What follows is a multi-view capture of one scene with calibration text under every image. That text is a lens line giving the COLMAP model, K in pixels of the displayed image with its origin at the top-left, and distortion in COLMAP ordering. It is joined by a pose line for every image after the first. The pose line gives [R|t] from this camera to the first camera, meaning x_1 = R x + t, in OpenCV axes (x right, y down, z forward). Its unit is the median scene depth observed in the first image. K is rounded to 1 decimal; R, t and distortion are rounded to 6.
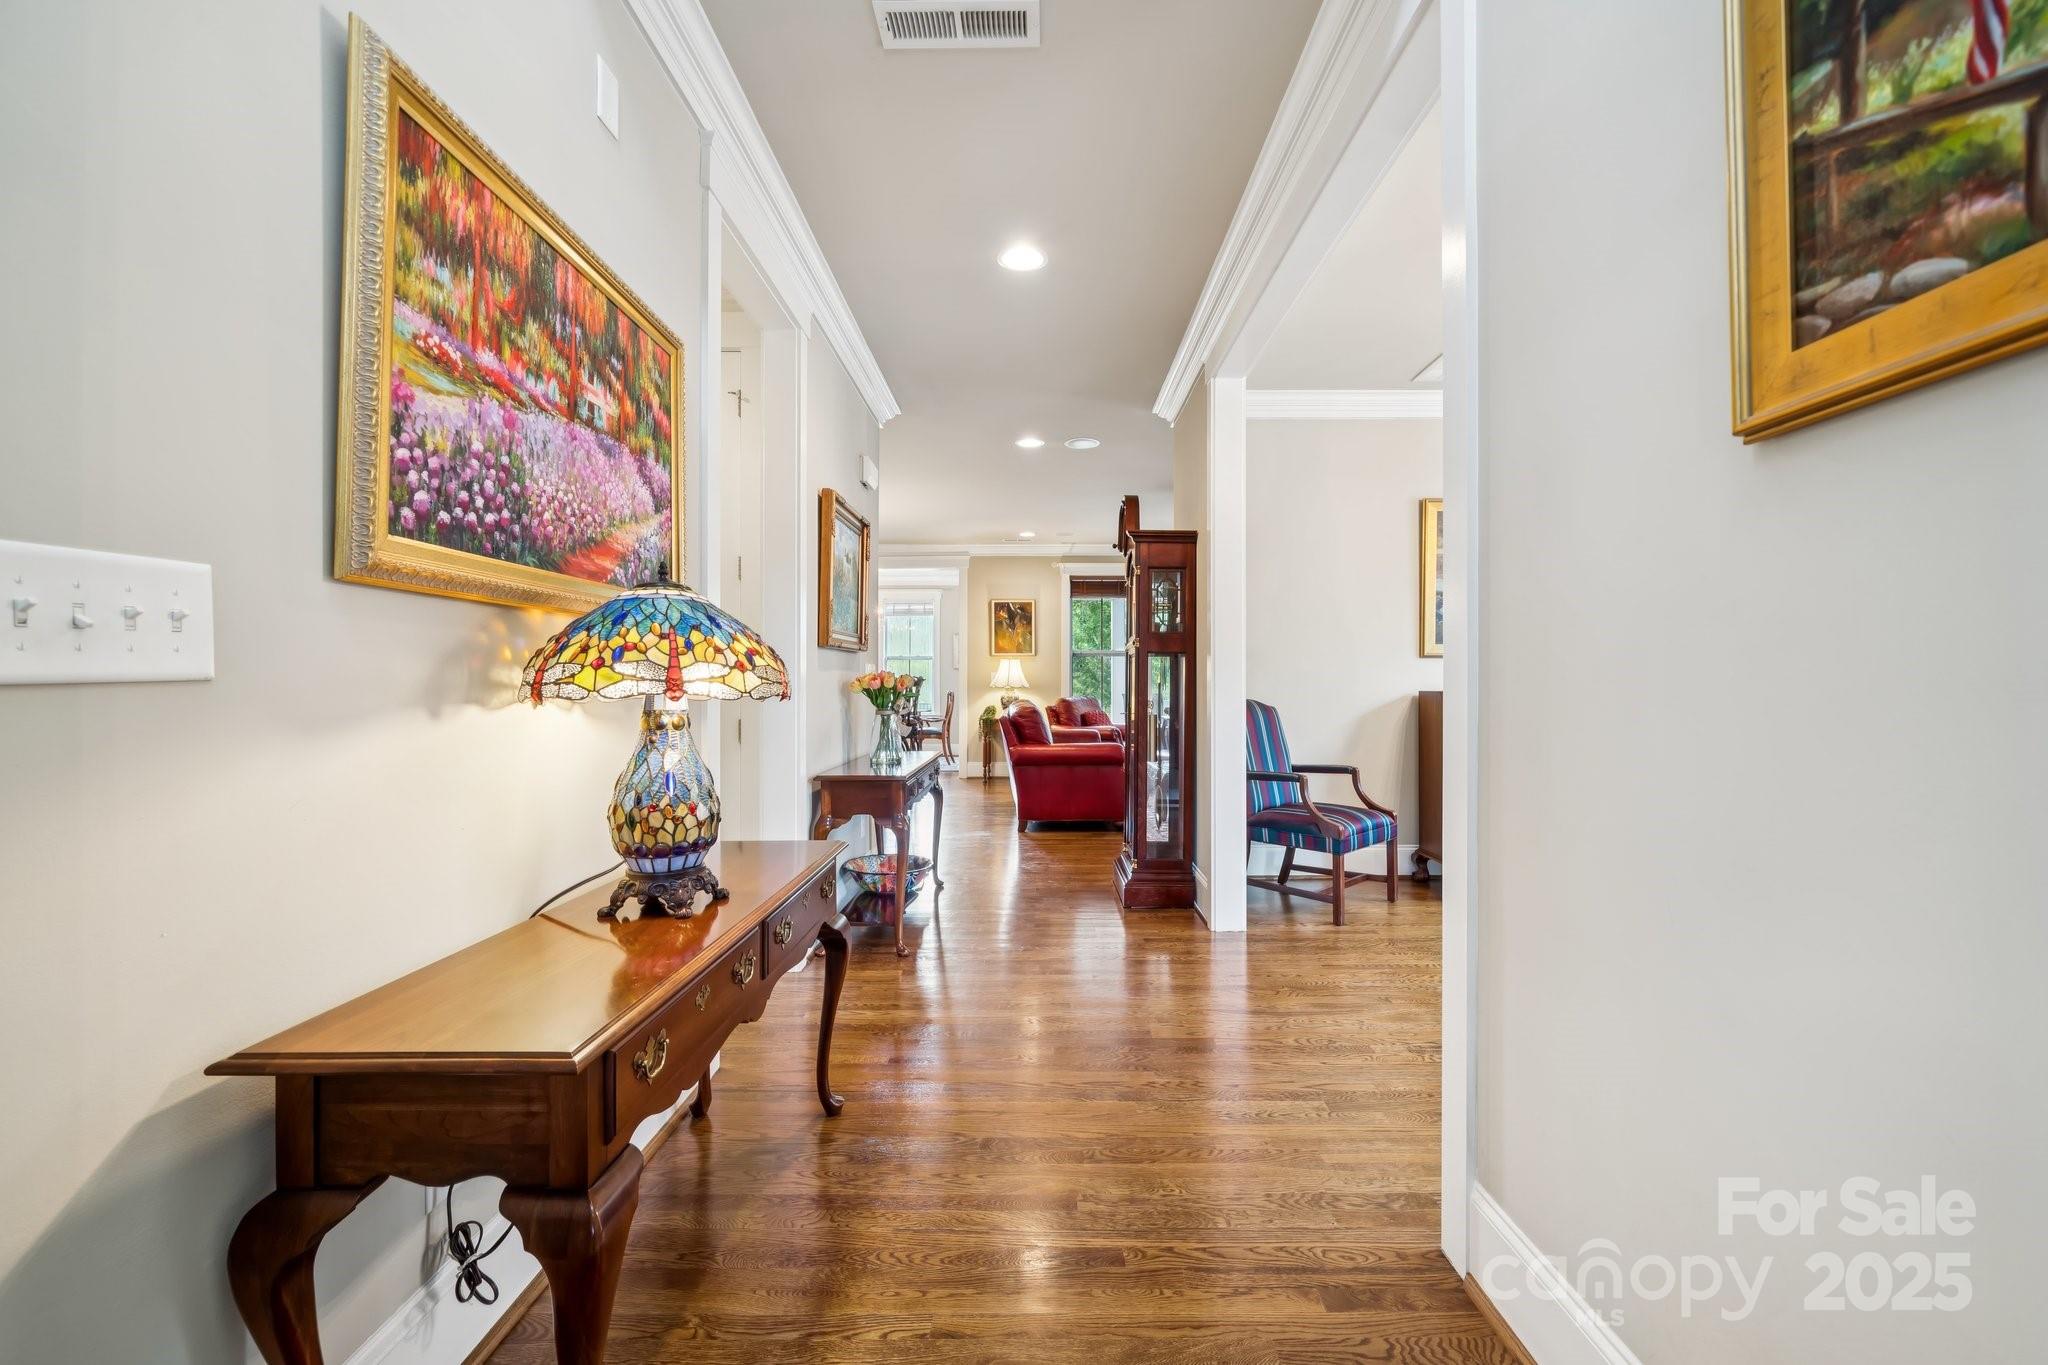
lens RADIAL K [[835.3, 0, 1024.4], [0, 835.3, 677.0], [0, 0, 1]] dist [-0.002914, -0.000007]
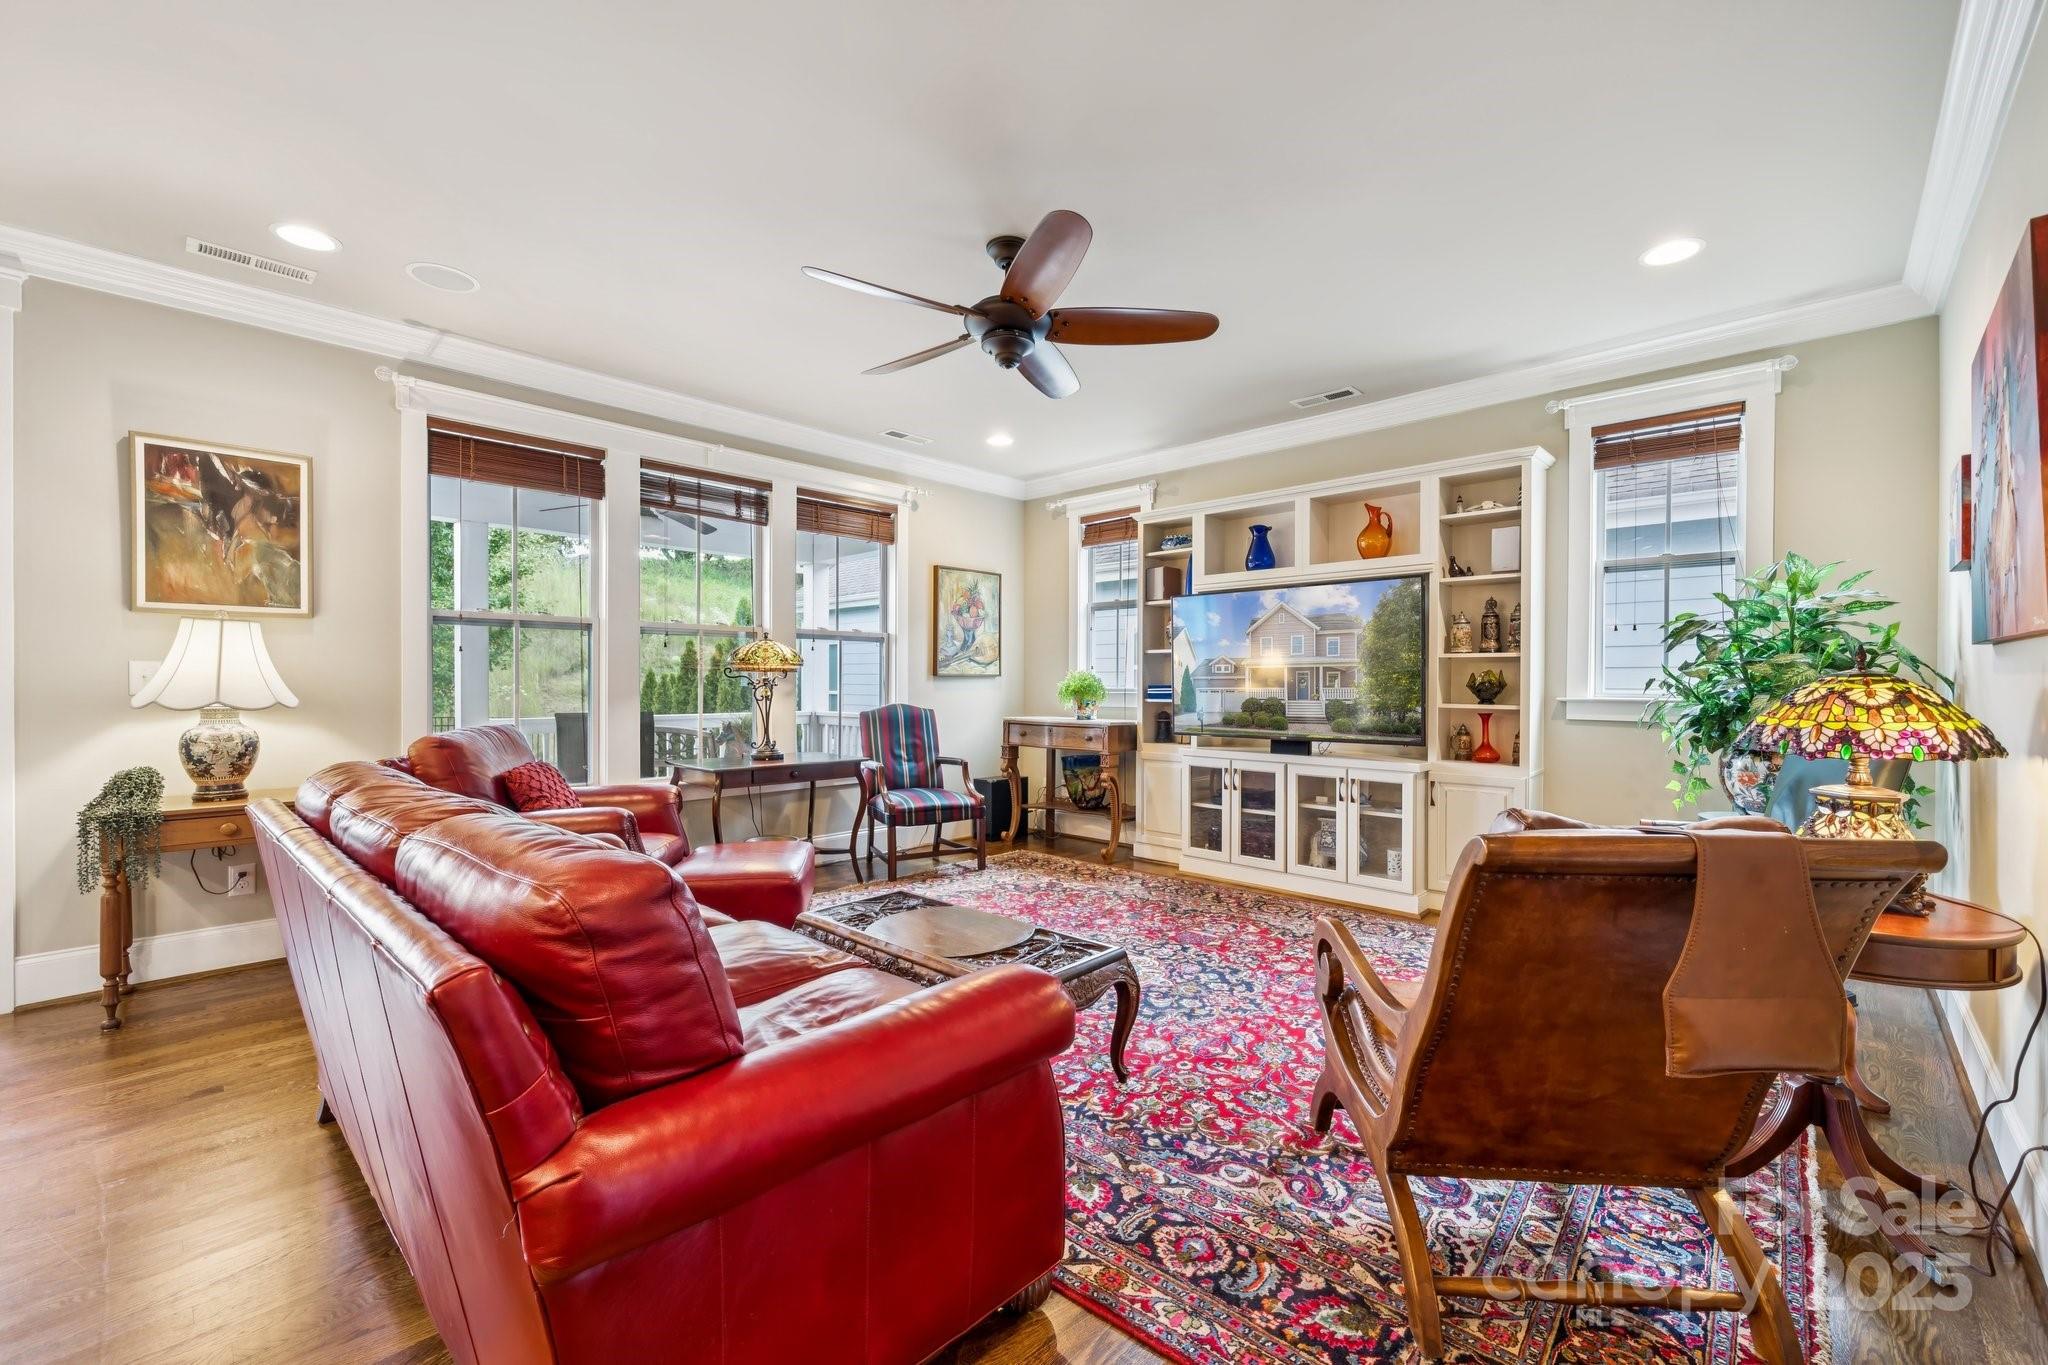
lens RADIAL K [[835.3, 0, 1023.3], [0, 835.3, 688.3], [0, 0, 1]] dist [-0.002914, -0.000007]
pose [[0.673672, -0.001982, 0.739028, -0.045570], [-0.012159, 0.999831, 0.013766, -0.003473], [-0.738930, -0.018260, 0.673535, 0.532638]]
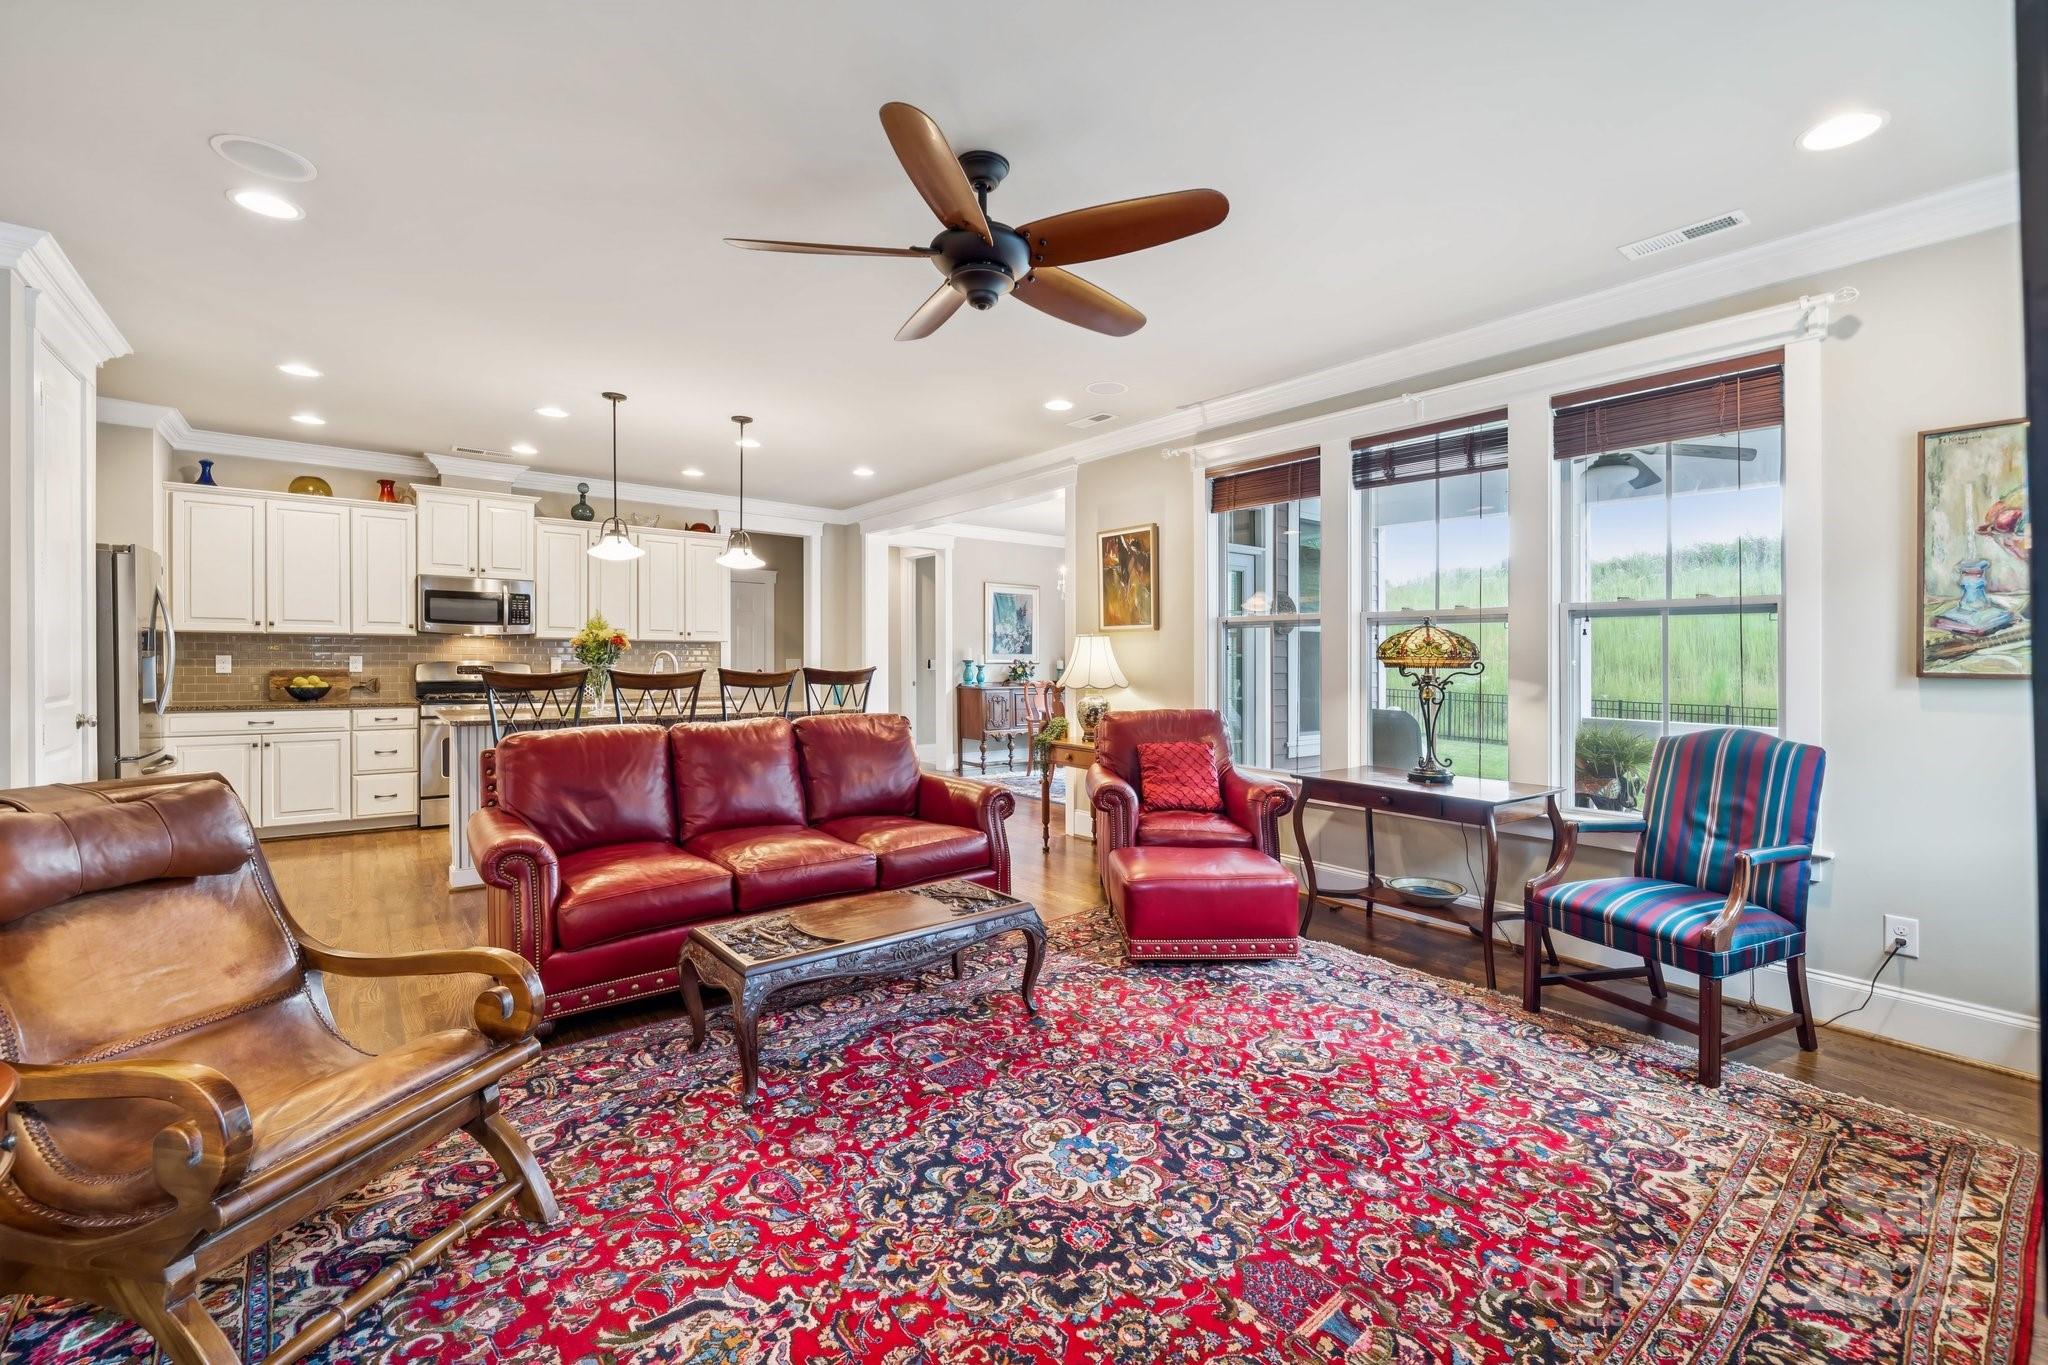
lens RADIAL K [[835.3, 0, 1005.7], [0, 835.3, 669.9], [0, 0, 1]] dist [-0.002914, -0.000007]
pose [[0.642766, 0.018245, -0.765846, 0.362579], [-0.004861, 0.999793, 0.019740, -0.009810], [0.766047, -0.008965, 0.642722, 0.581765]]
